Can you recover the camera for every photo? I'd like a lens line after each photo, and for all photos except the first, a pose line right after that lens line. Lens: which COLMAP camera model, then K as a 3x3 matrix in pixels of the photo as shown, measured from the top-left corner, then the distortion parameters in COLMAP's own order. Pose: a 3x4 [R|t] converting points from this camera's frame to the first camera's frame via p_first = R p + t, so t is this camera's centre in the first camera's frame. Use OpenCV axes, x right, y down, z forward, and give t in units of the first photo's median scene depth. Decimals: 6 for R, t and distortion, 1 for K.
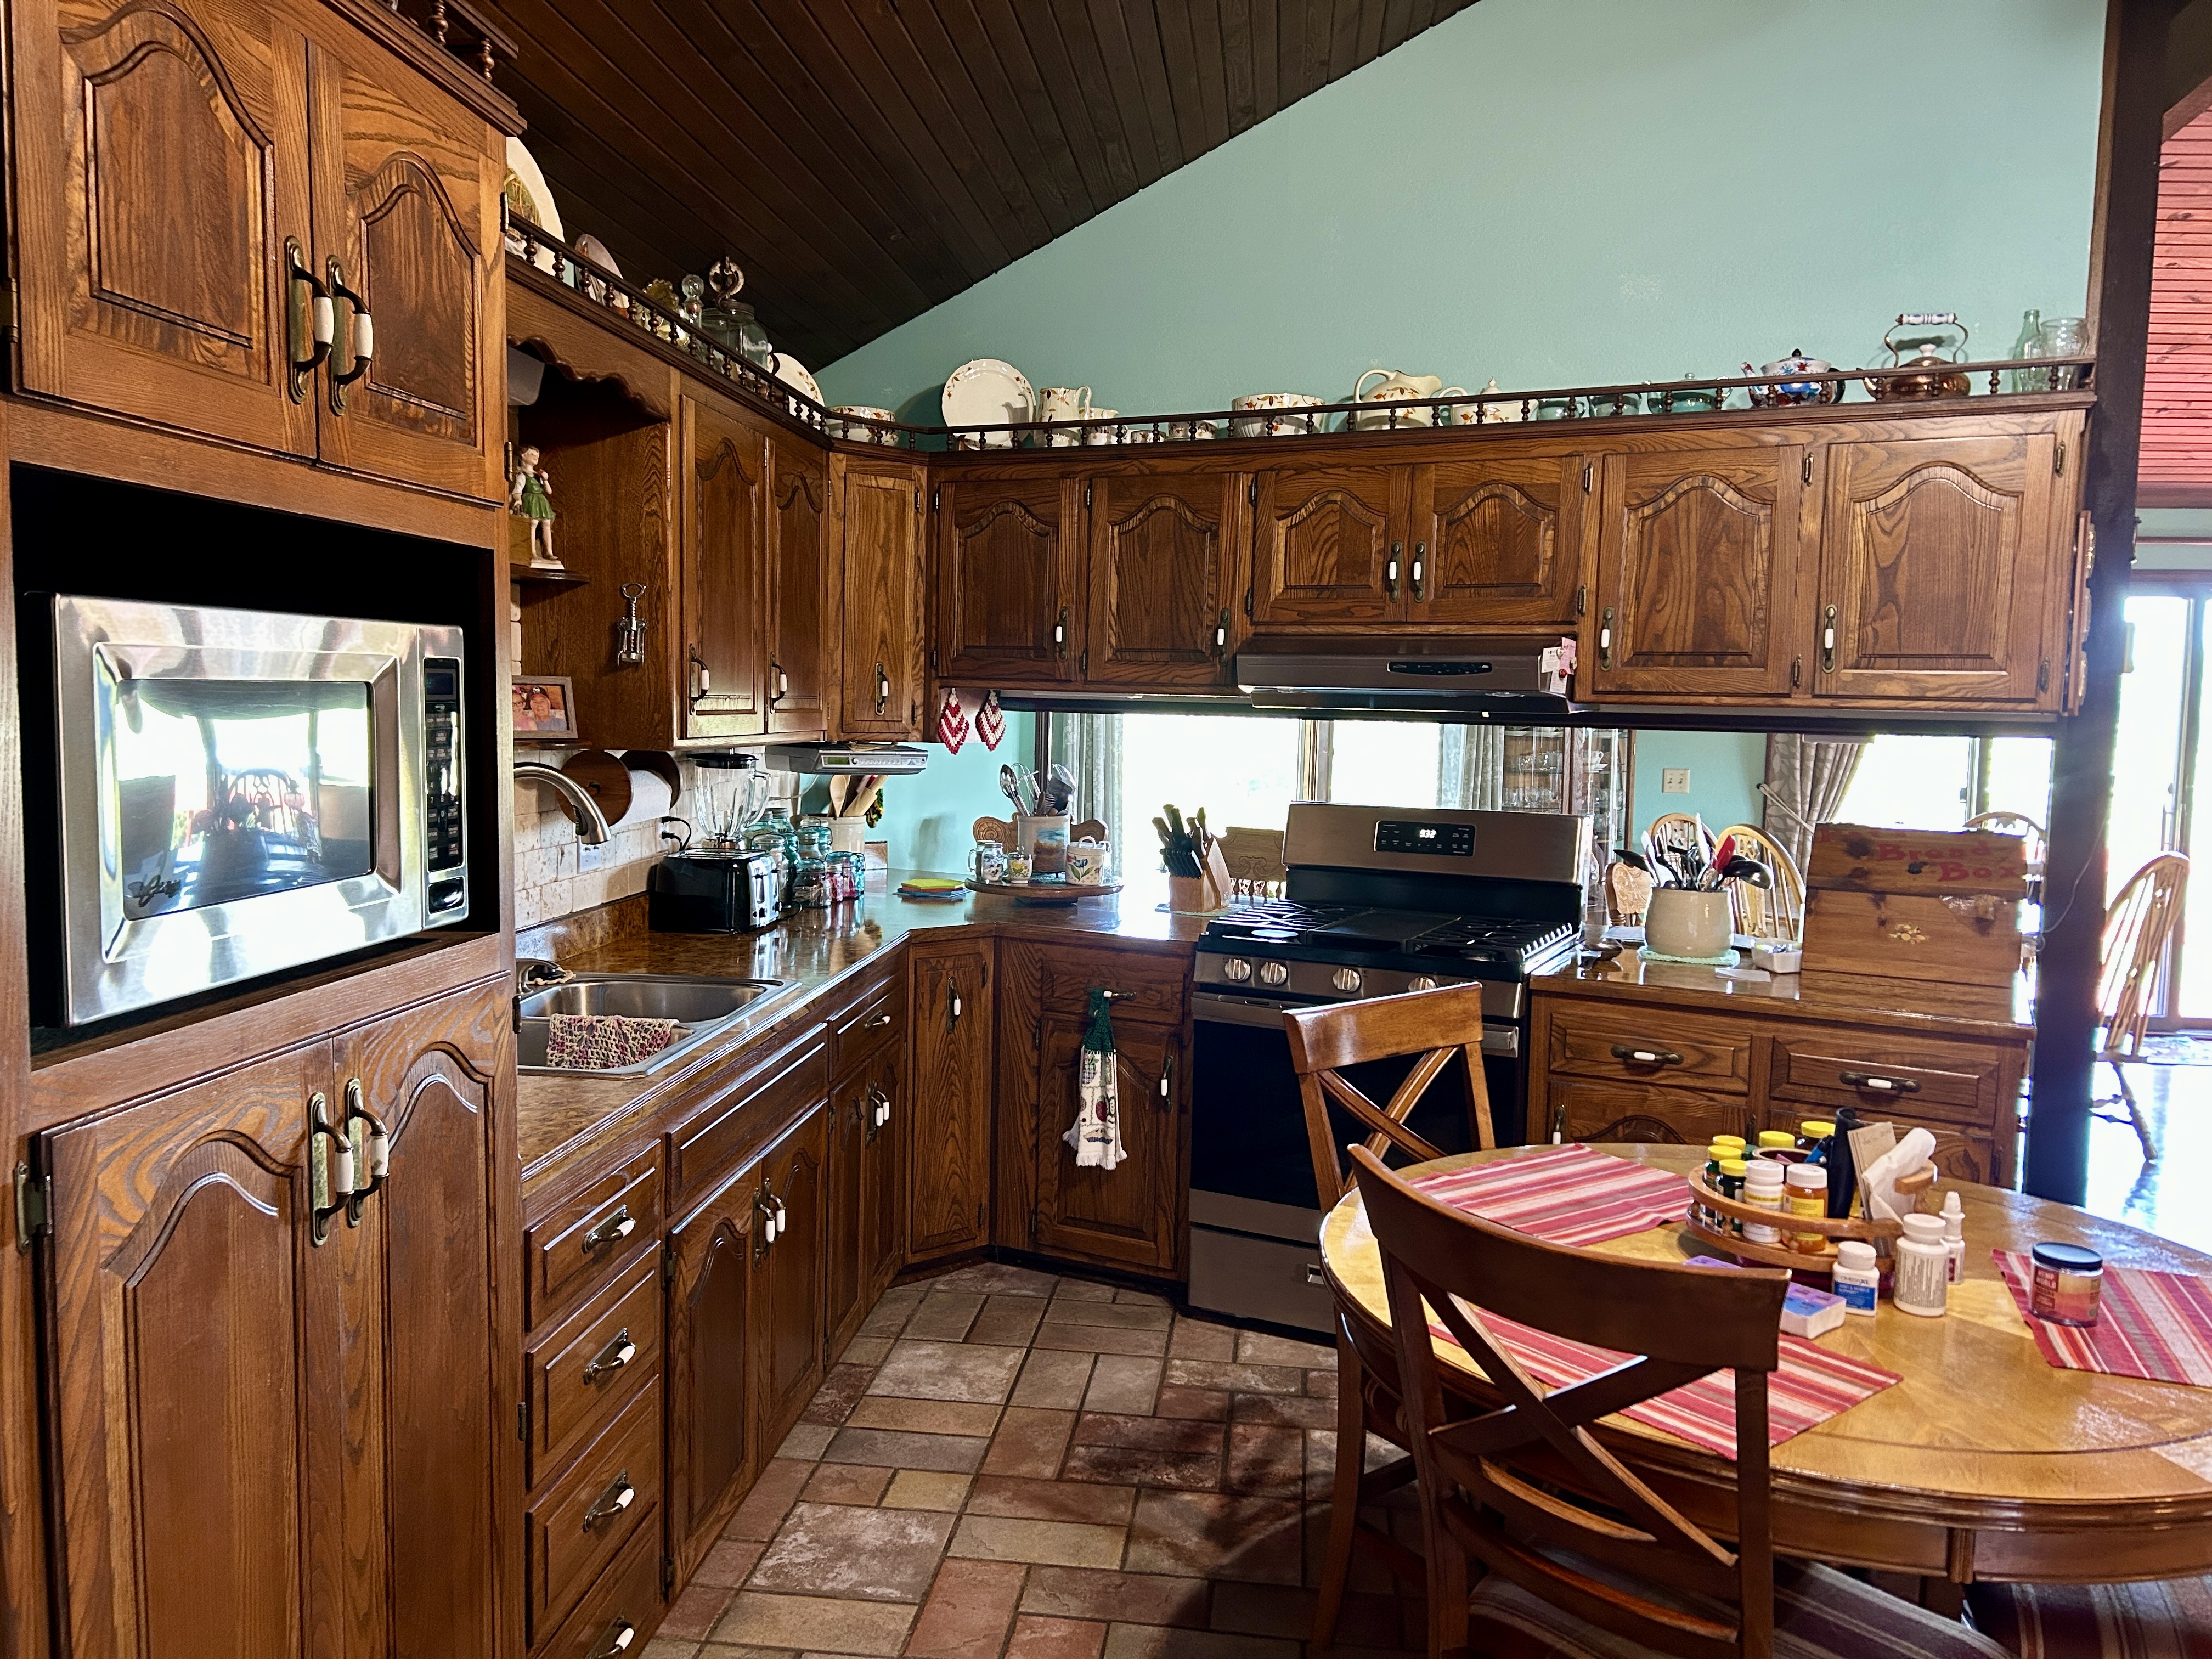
lens RADIAL K [[1640.9, 0, 1105.4], [0, 1640.9, 845.1], [0, 0, 1]] dist [0.059351, -0.066614]
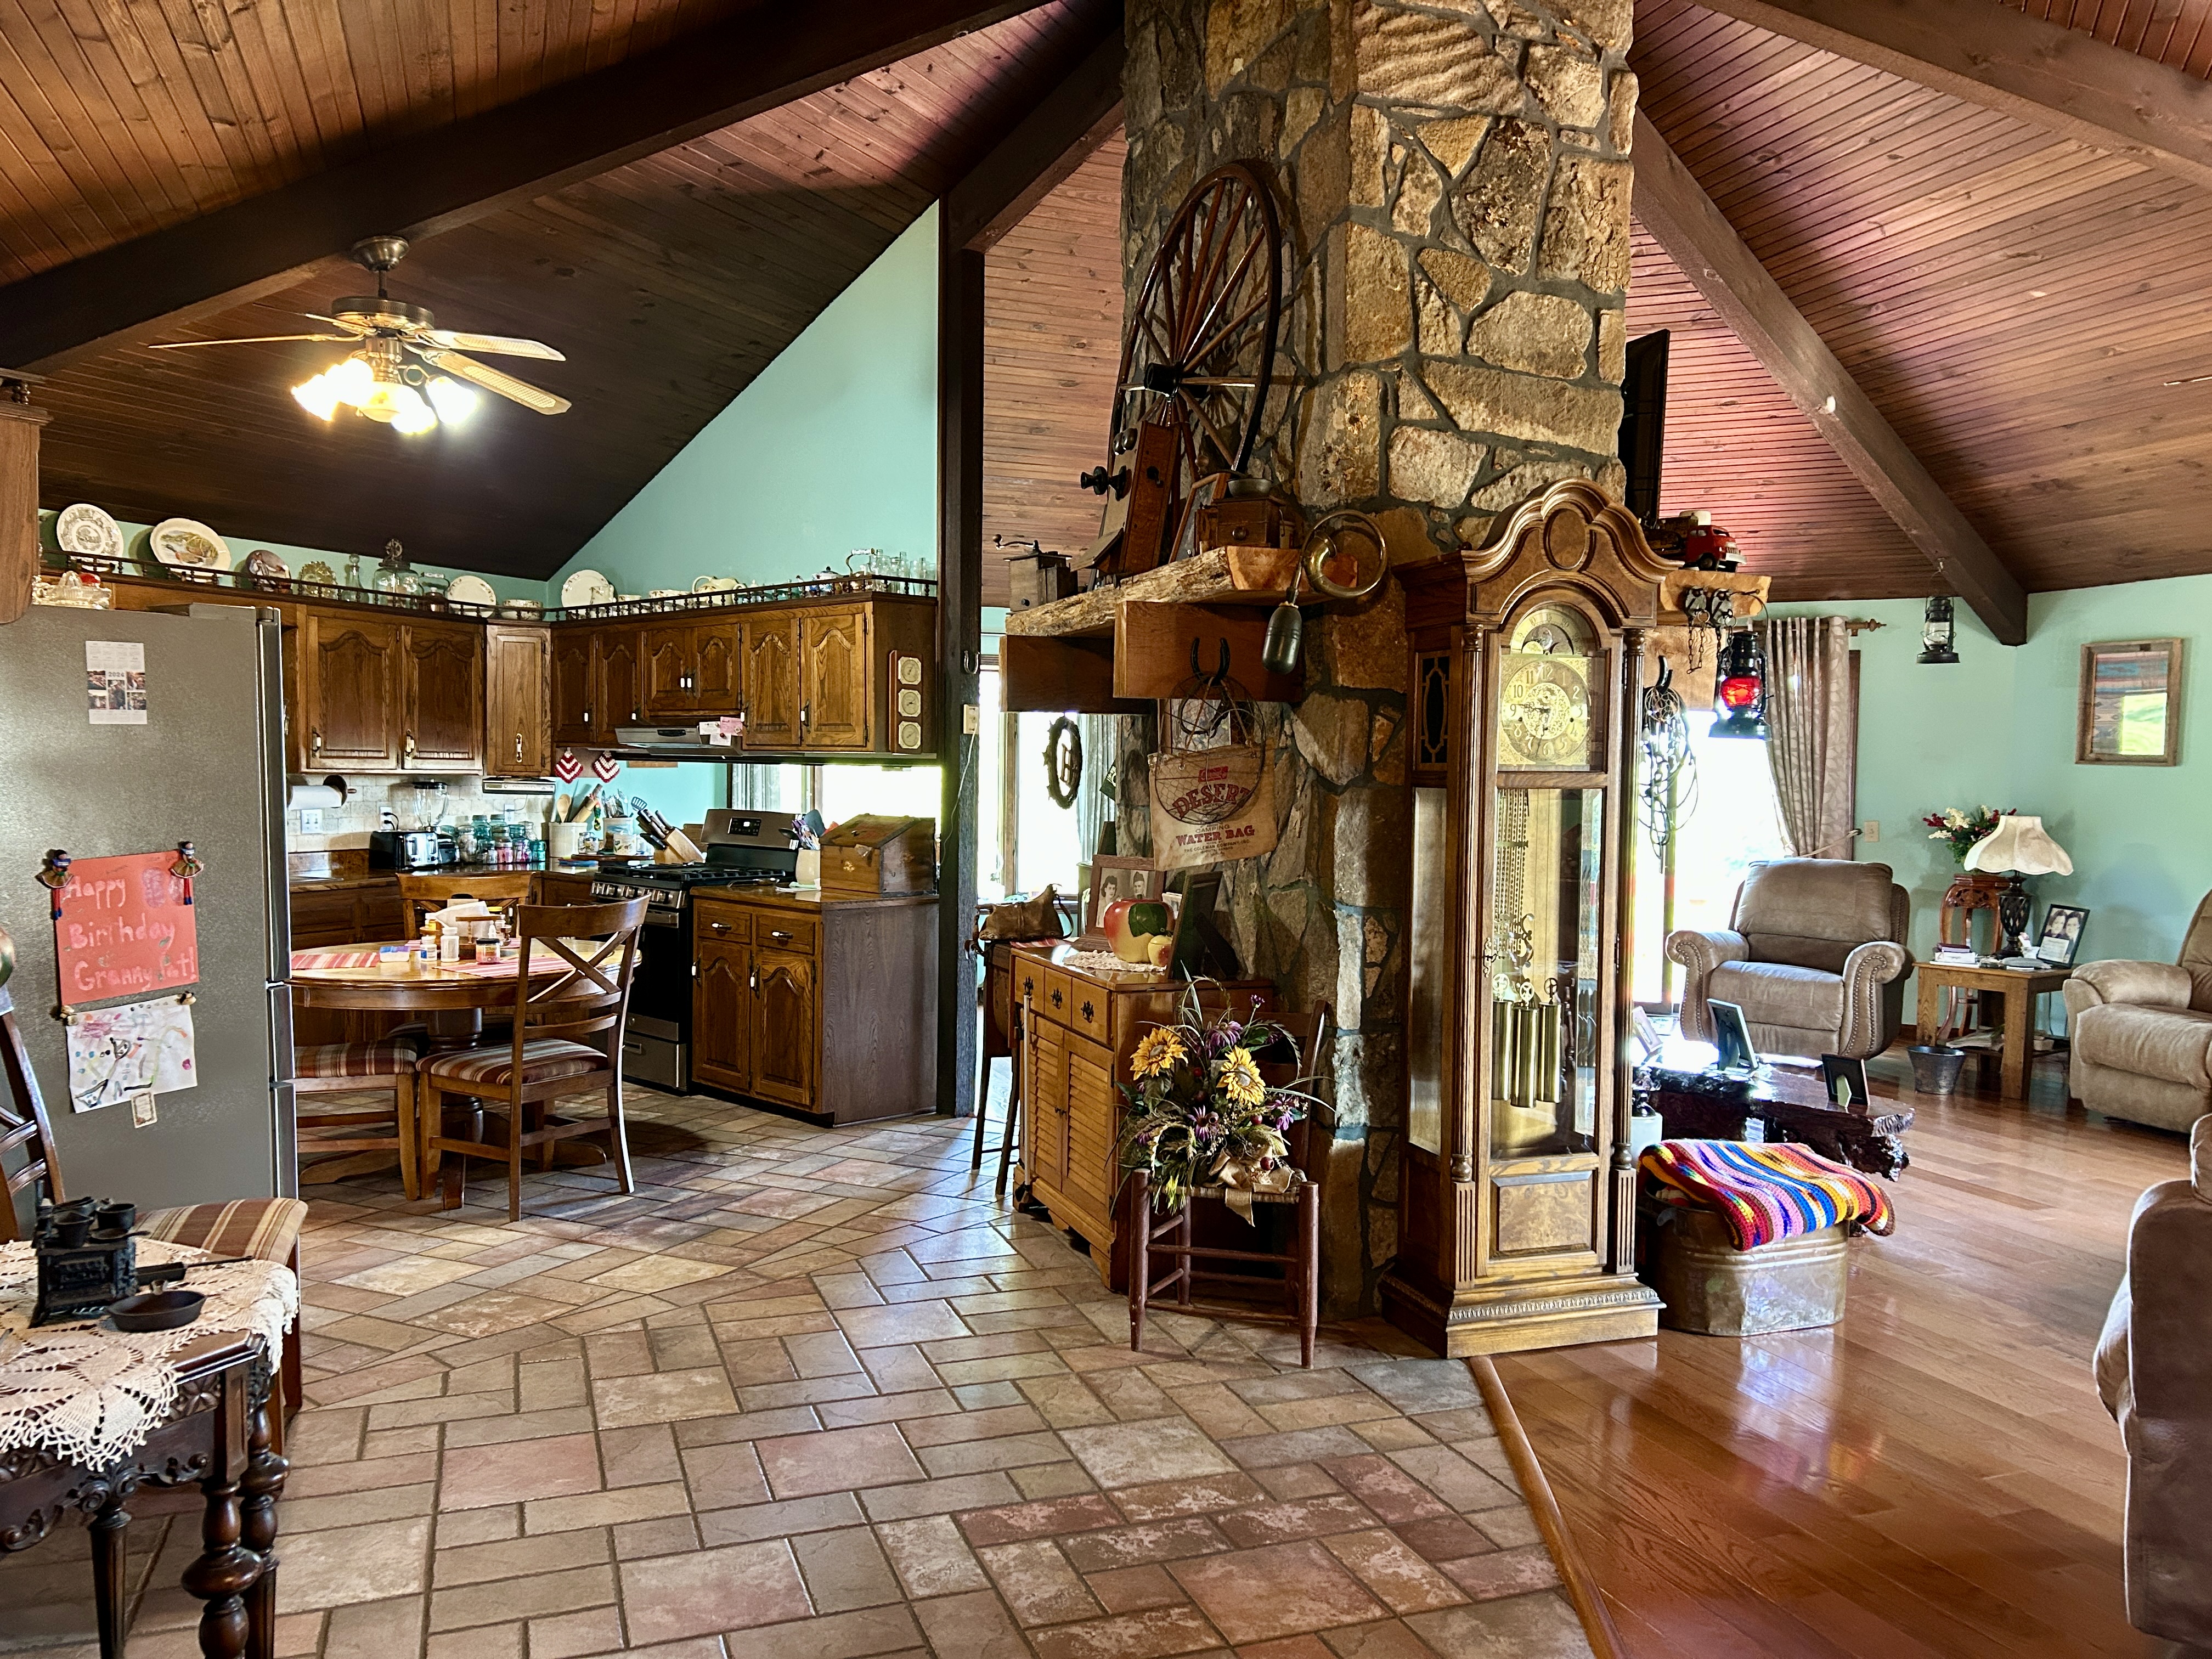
lens RADIAL K [[1640.9, 0, 1105.4], [0, 1640.9, 845.1], [0, 0, 1]] dist [0.059351, -0.066614]
pose [[0.949700, 0.006664, -0.313091, 1.098832], [-0.021636, 0.998781, -0.044370, 0.085433], [0.312414, 0.048912, 0.948686, -0.580514]]
